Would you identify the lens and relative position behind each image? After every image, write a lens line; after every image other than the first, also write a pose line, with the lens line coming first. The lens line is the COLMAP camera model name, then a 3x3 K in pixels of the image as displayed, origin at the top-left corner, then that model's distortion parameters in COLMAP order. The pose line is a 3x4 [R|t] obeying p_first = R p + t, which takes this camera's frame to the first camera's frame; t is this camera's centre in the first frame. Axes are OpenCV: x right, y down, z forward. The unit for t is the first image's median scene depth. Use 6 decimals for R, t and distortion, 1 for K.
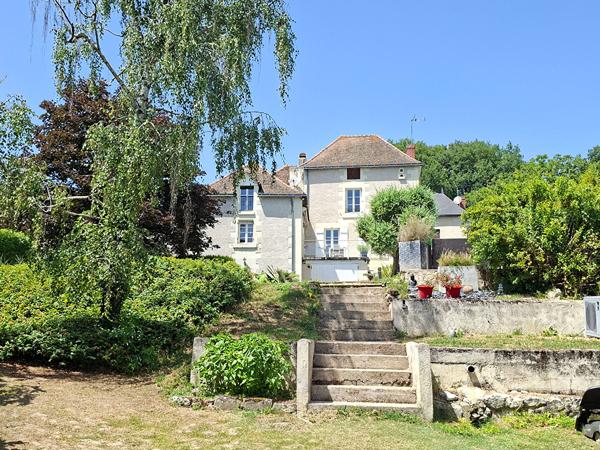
lens RADIAL K [[588.6, 0, 301.3], [0, 588.6, 222.4], [0, 0, 1]] dist [0.092246, 0.000000]
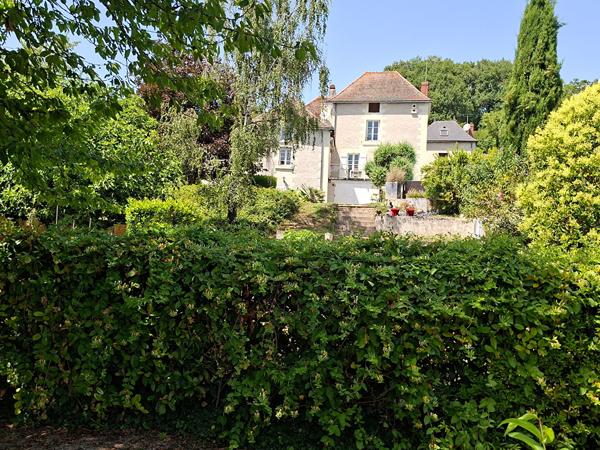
lens RADIAL K [[588.6, 0, 298.6], [0, 588.6, 228.9], [0, 0, 1]] dist [0.092246, 0.000000]
pose [[0.998245, 0.038755, -0.044775, -0.001245], [-0.030681, 0.985188, 0.168711, -0.036390], [0.050650, -0.167041, 0.984648, -0.229896]]
